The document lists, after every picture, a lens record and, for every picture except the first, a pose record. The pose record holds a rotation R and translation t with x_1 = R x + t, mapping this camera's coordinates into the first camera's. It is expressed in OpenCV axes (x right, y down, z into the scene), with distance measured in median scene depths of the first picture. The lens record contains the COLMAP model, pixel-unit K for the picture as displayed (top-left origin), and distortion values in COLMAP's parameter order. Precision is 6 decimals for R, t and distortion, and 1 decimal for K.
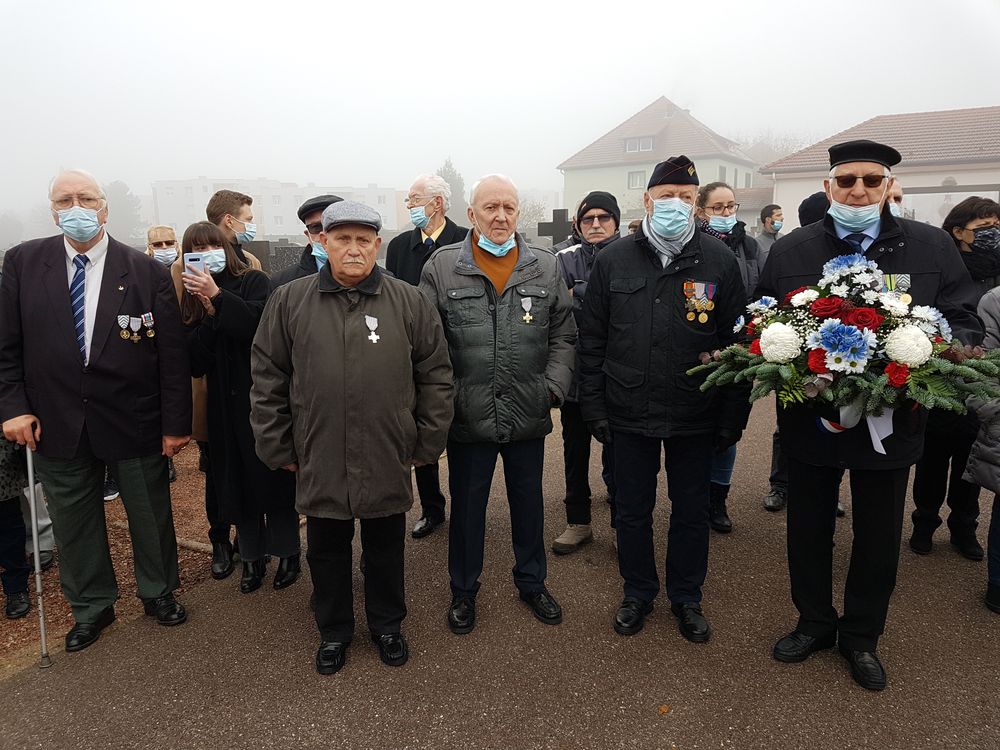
lens RADIAL K [[777.9, 0, 484.8], [0, 777.9, 374.6], [0, 0, 1]] dist [0.137181, -0.249295]
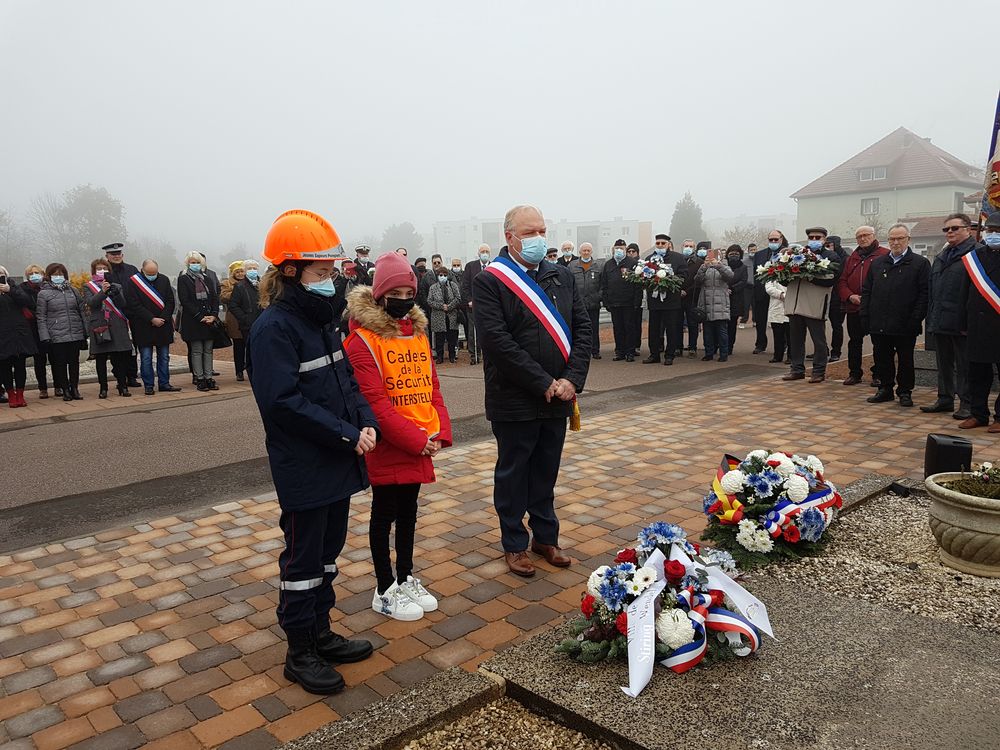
lens RADIAL K [[781.6, 0, 486.5], [0, 781.6, 374.3], [0, 0, 1]] dist [0.163936, -0.270324]
pose [[0.950257, 0.044230, -0.308311, 0.738144], [-0.054423, 0.998216, -0.024536, 0.520706], [0.306676, 0.040095, 0.950969, -2.788699]]
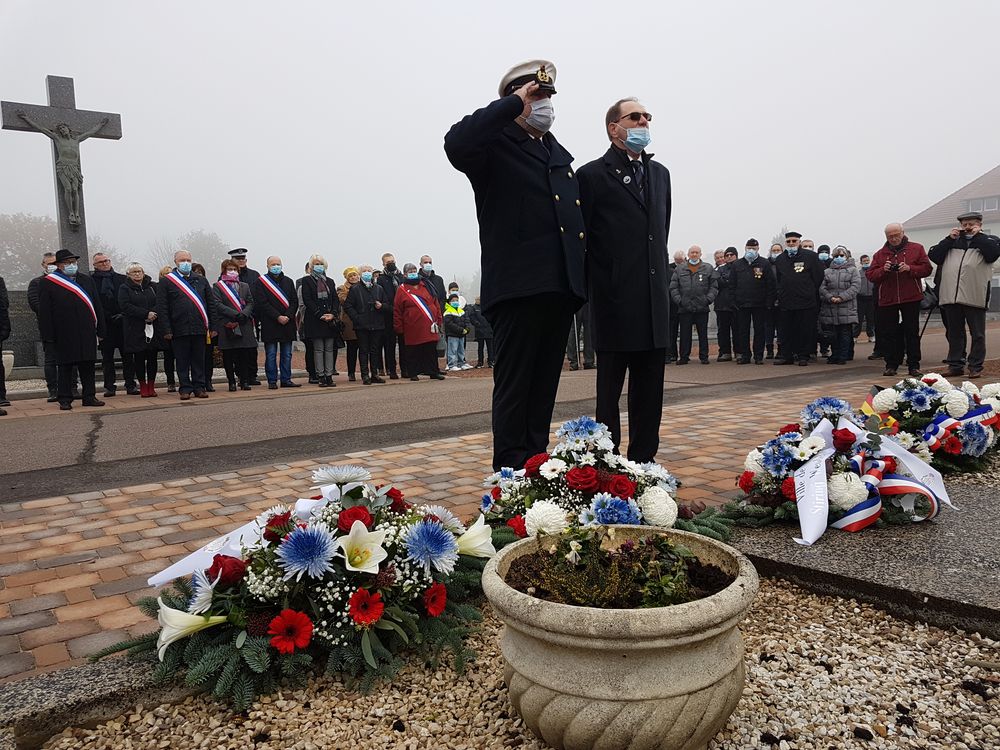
lens RADIAL K [[782.0, 0, 491.6], [0, 782.0, 391.0], [0, 0, 1]] dist [0.116362, -0.189074]
pose [[0.913554, 0.039550, -0.404789, 0.671255], [-0.068202, 0.996065, -0.056602, 0.732089], [0.400958, 0.079316, 0.912657, -2.810363]]
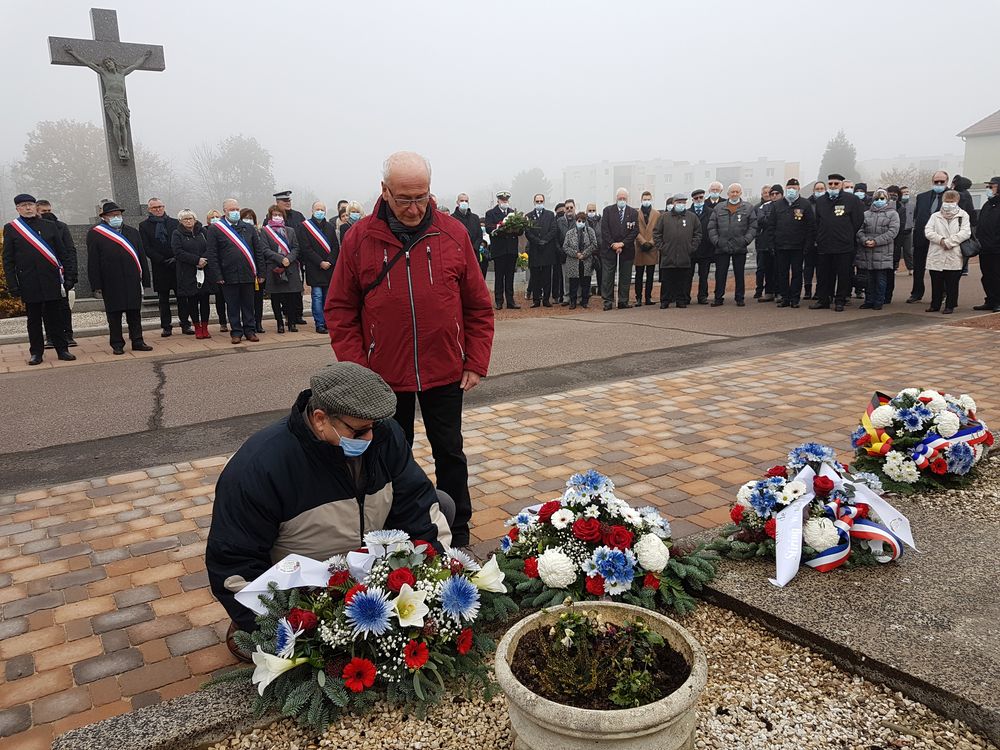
lens RADIAL K [[786.0, 0, 480.7], [0, 786.0, 379.5], [0, 0, 1]] dist [0.117730, -0.196639]
pose [[0.886223, 0.095945, -0.453214, 0.733331], [-0.078740, 0.995280, 0.056730, 0.555487], [0.456518, -0.014589, 0.889595, -2.934191]]
